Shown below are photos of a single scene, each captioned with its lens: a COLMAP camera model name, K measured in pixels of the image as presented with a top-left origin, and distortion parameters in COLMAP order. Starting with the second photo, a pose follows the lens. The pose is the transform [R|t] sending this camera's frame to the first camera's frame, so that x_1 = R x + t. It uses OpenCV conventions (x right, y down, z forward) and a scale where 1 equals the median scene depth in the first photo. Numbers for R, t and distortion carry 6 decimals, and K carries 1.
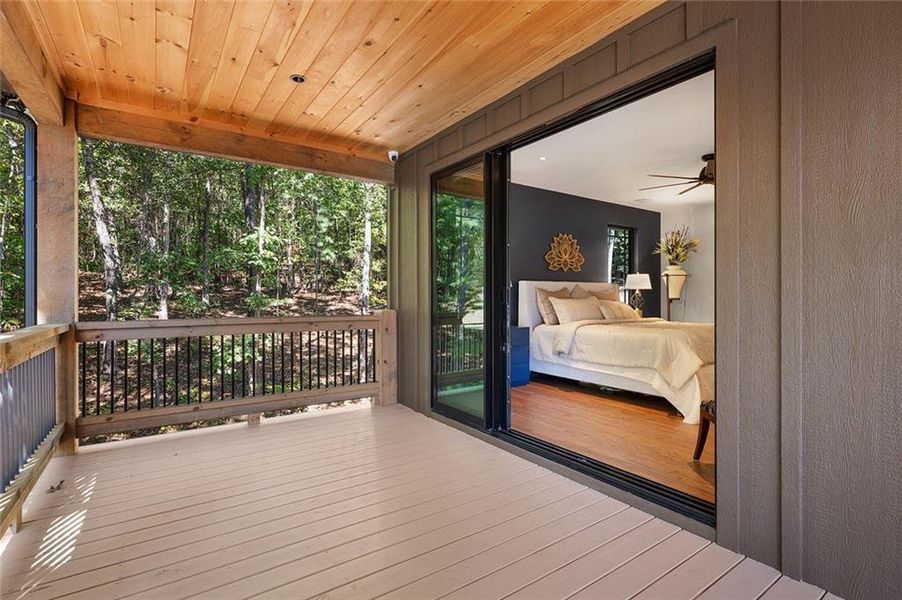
lens RADIAL K [[429.4, 0, 450.8], [0, 429.4, 299.8], [0, 0, 1]] dist [-0.005520, 0.000182]
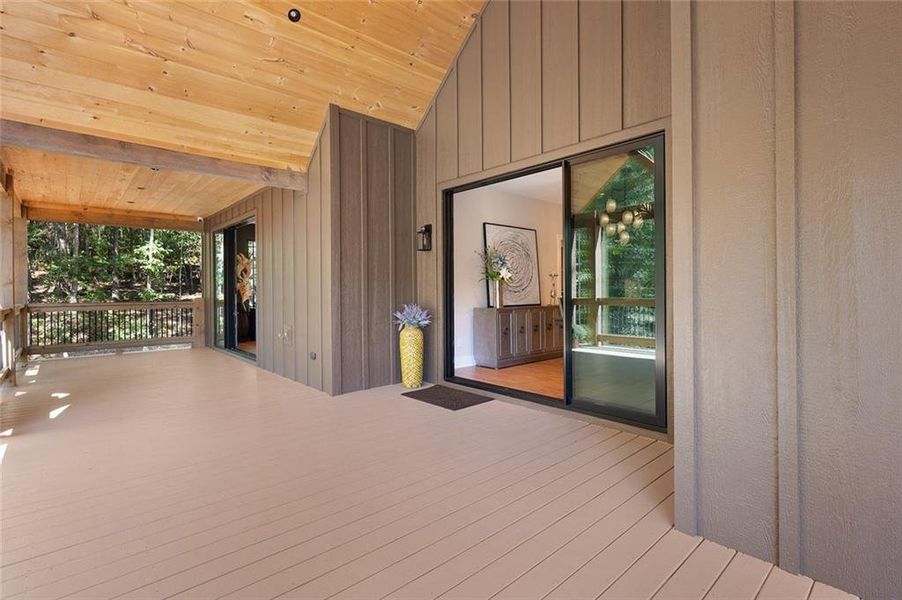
lens RADIAL K [[429.4, 0, 451.7], [0, 429.4, 292.6], [0, 0, 1]] dist [-0.005520, 0.000182]
pose [[0.991283, -0.006763, 0.131575, 0.336919], [0.007002, 0.999975, -0.001353, 0.003796], [-0.131563, 0.002262, 0.991305, -0.492500]]
